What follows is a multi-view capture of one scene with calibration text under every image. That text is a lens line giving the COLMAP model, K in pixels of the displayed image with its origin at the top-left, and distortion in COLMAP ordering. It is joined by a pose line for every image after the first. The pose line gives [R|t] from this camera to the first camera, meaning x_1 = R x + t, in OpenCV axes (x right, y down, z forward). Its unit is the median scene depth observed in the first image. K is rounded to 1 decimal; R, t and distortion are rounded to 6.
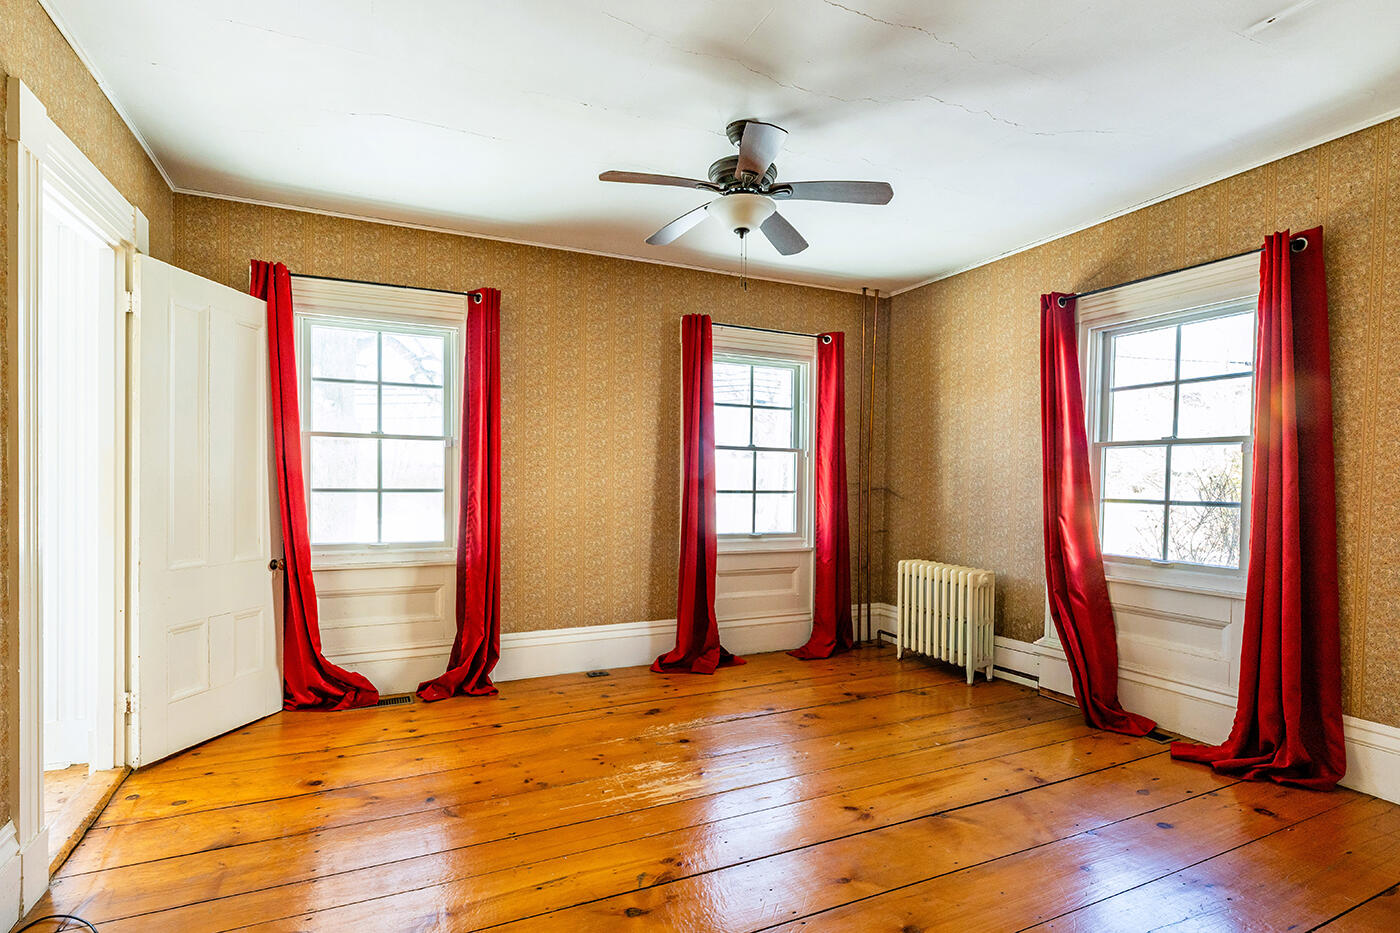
lens RADIAL K [[681.7, 0, 685.6], [0, 681.7, 481.4], [0, 0, 1]] dist [0.015917, -0.000377]
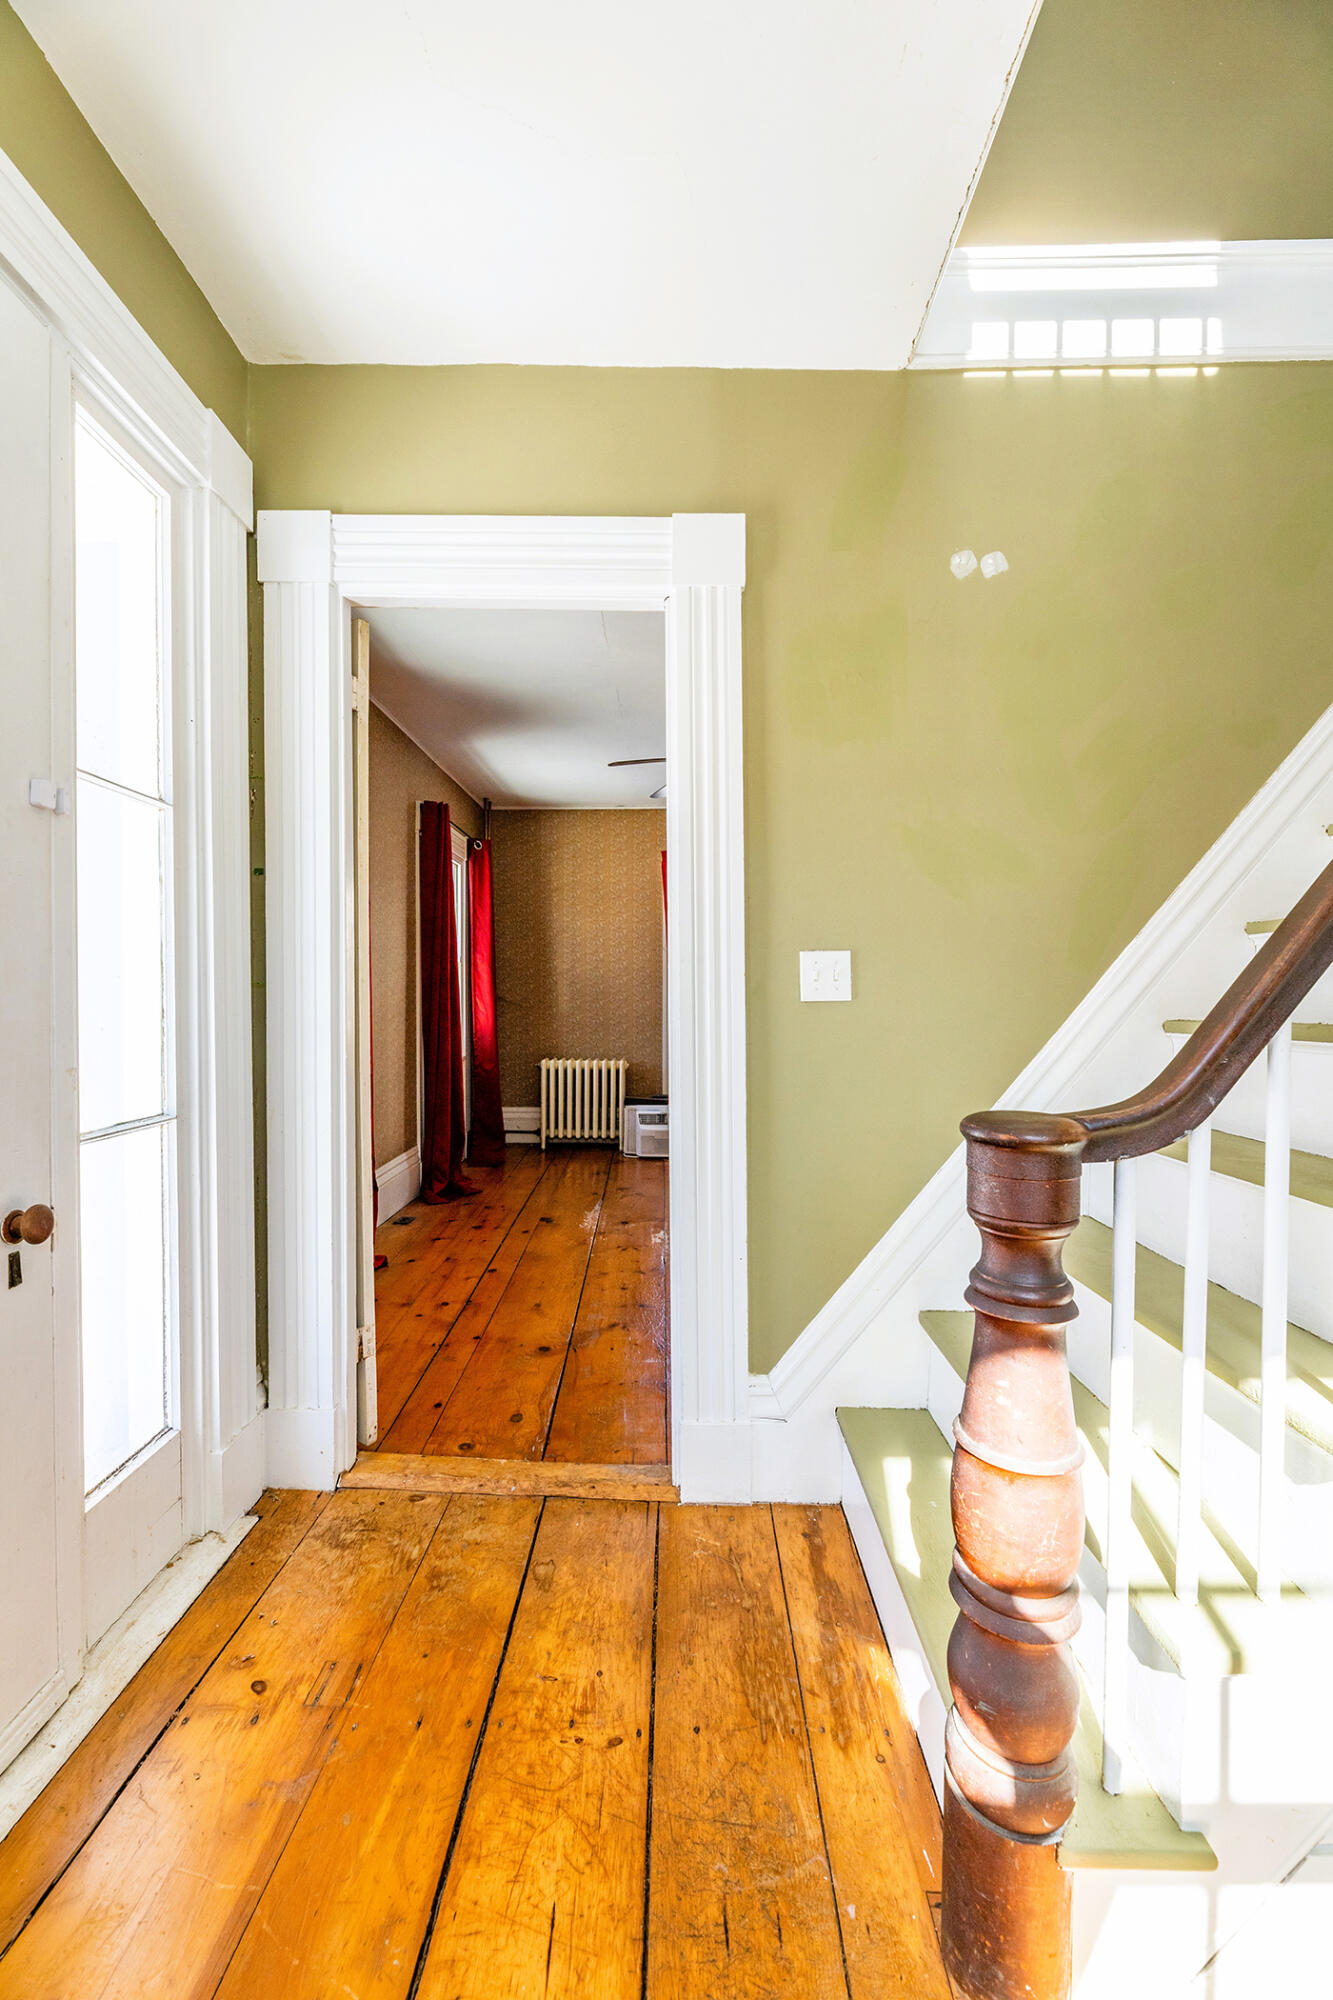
lens RADIAL K [[814.9, 0, 658.3], [0, 814.9, 995.5], [0, 0, 1]] dist [-0.000572, 0.000004]
pose [[0.440554, -0.013794, 0.897620, -0.801238], [0.011363, 0.999888, 0.009789, 0.002018], [-0.897654, 0.005887, 0.440662, 0.259282]]
